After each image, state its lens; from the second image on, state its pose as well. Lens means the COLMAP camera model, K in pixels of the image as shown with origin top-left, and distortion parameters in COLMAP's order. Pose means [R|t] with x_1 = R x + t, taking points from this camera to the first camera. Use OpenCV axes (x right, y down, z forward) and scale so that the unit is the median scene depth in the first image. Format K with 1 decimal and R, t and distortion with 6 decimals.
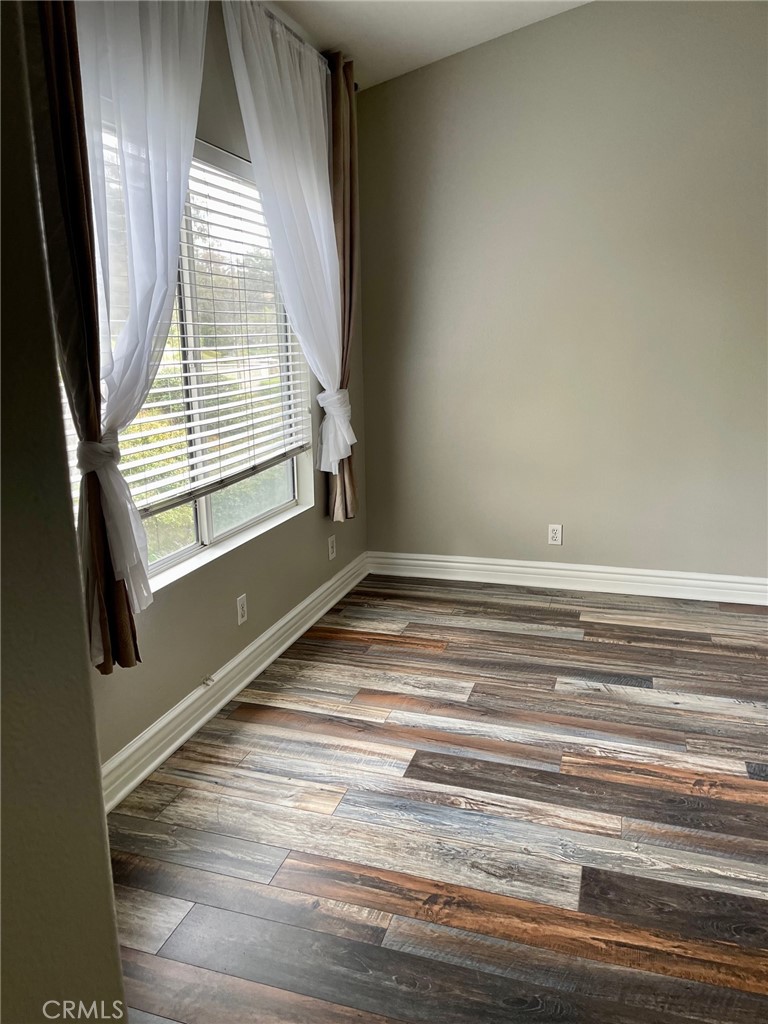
lens RADIAL K [[771.4, 0, 376.2], [0, 771.4, 511.2], [0, 0, 1]] dist [0.082616, -0.107556]
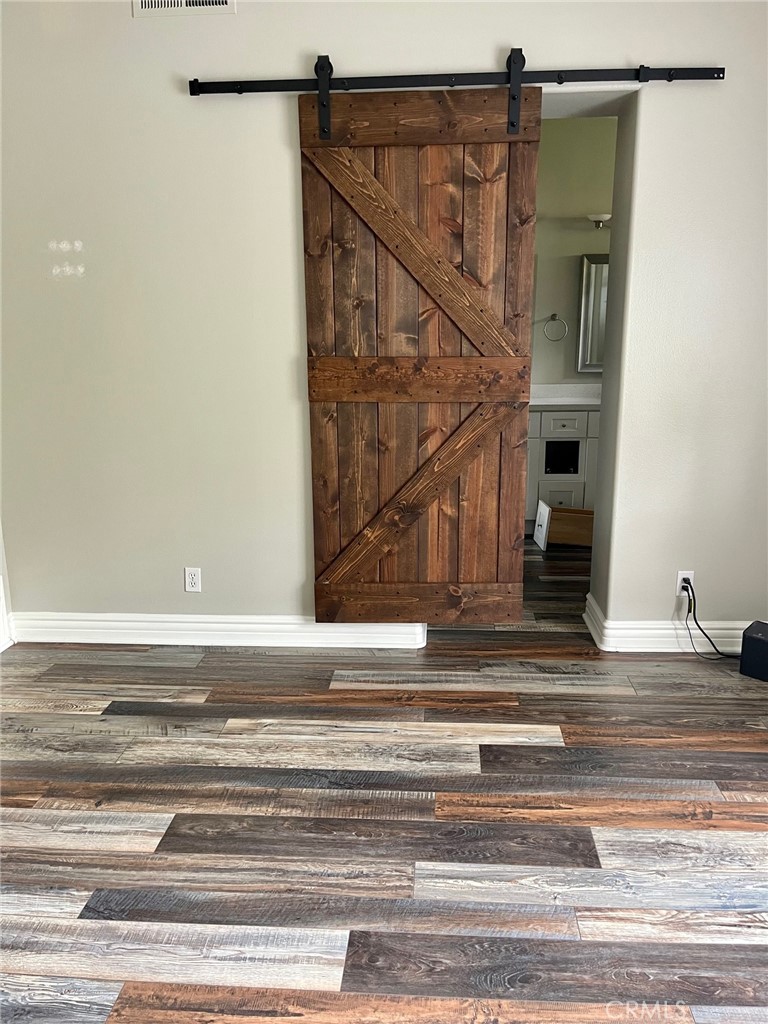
lens RADIAL K [[771.4, 0, 393.5], [0, 771.4, 507.5], [0, 0, 1]] dist [0.082616, -0.107556]
pose [[-0.968540, 0.081290, -0.235205, 0.527305], [-0.027458, 0.904465, 0.425664, -0.275124], [0.247337, 0.418731, -0.873778, 1.188039]]
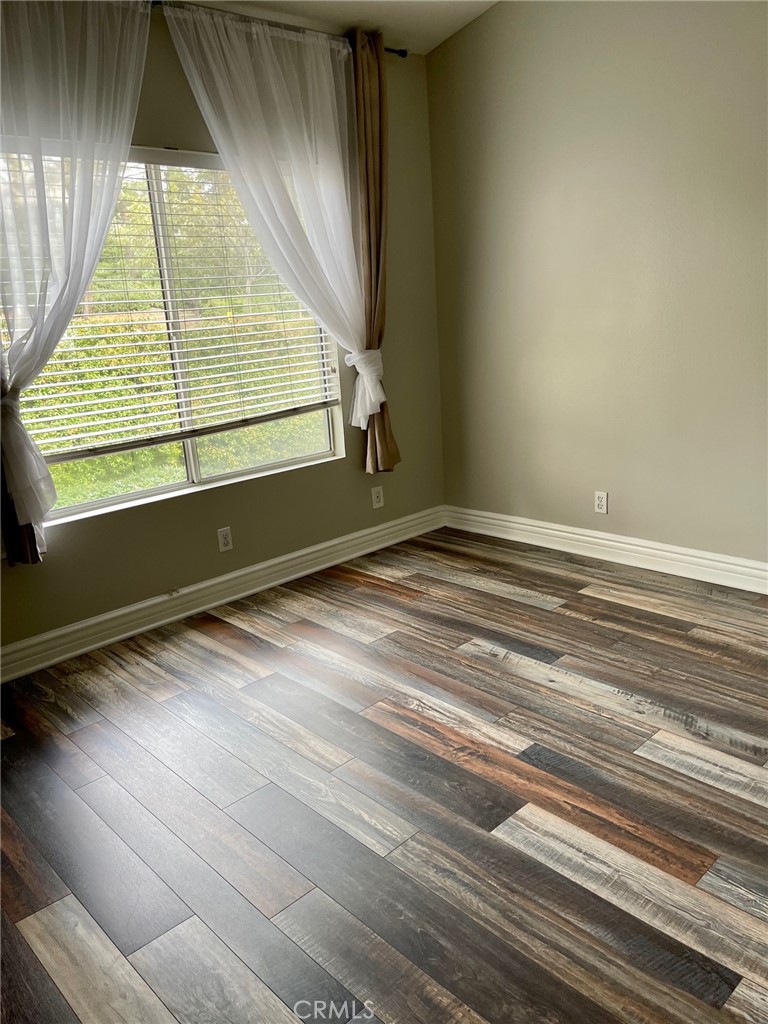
lens RADIAL K [[771.4, 0, 388.8], [0, 771.4, 509.9], [0, 0, 1]] dist [0.082616, -0.107556]
pose [[0.880693, 0.086333, -0.465754, 0.669149], [-0.057280, 0.995445, 0.076207, -0.026774], [0.470211, -0.040436, 0.881627, 0.073210]]
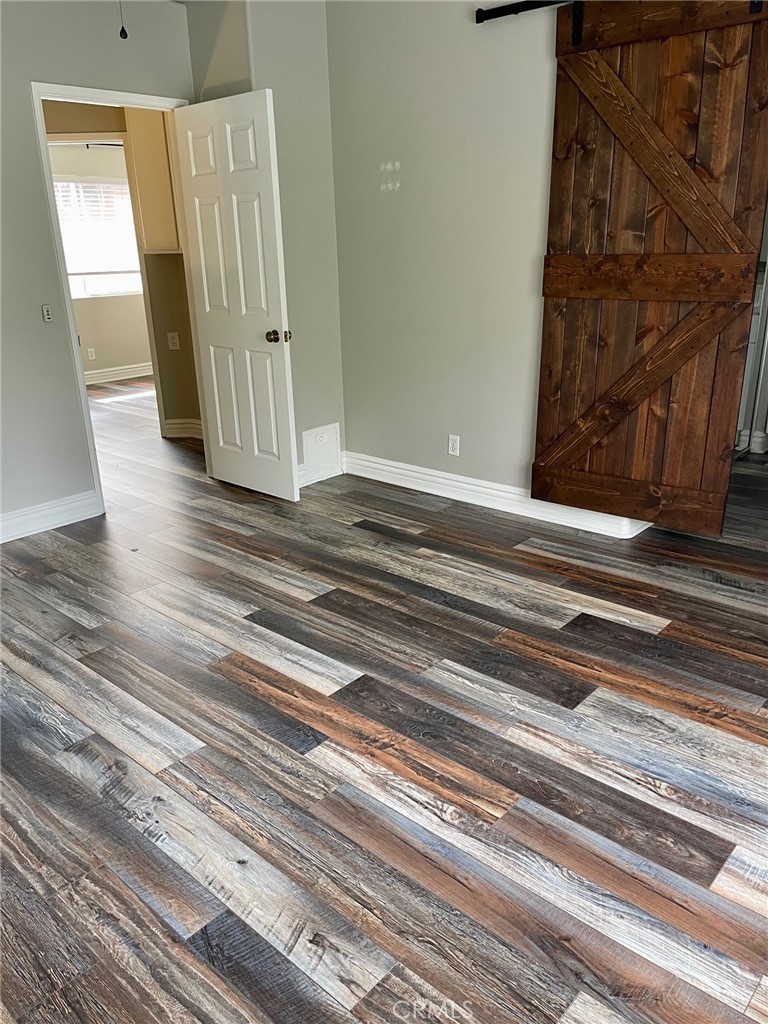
lens RADIAL K [[771.4, 0, 390.5], [0, 771.4, 512.0], [0, 0, 1]] dist [0.082616, -0.107556]
pose [[-0.915768, -0.090584, 0.391362, 0.063979], [0.130170, 0.854762, 0.502432, -0.300636], [-0.380033, 0.511055, -0.770972, 1.357107]]
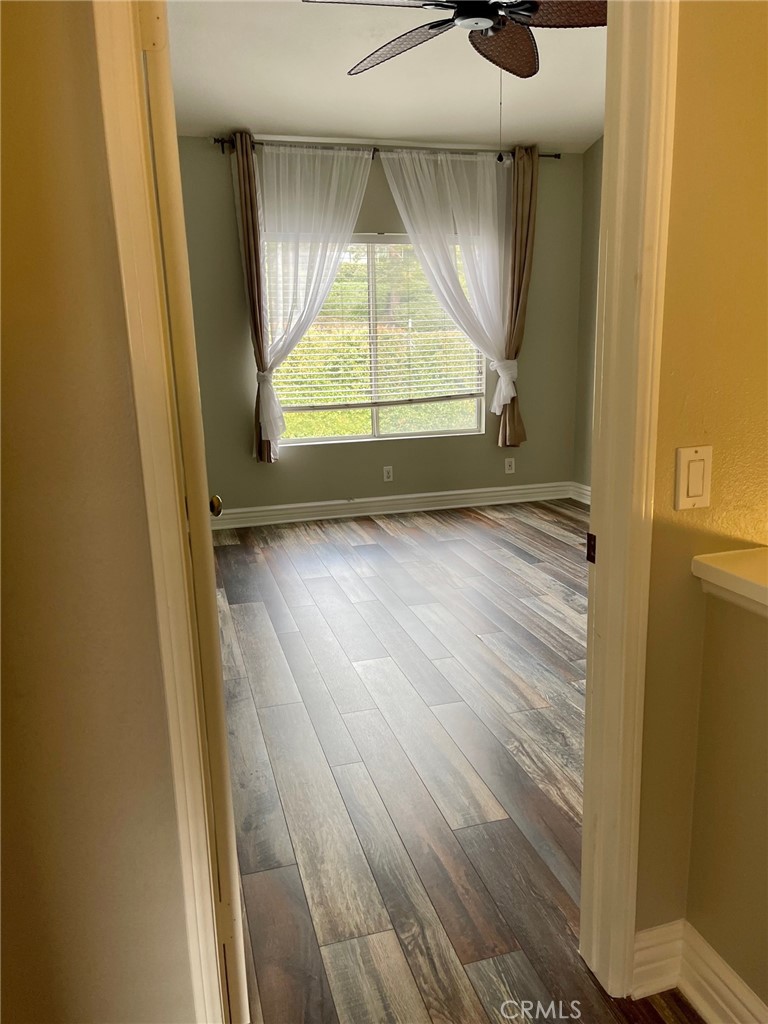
lens RADIAL K [[771.4, 0, 389.0], [0, 771.4, 505.7], [0, 0, 1]] dist [0.082616, -0.107556]
pose [[0.563263, 0.178750, -0.806712, 1.509281], [-0.164757, 0.981011, 0.102334, 0.011576], [0.809685, 0.075271, 0.582017, -0.097099]]
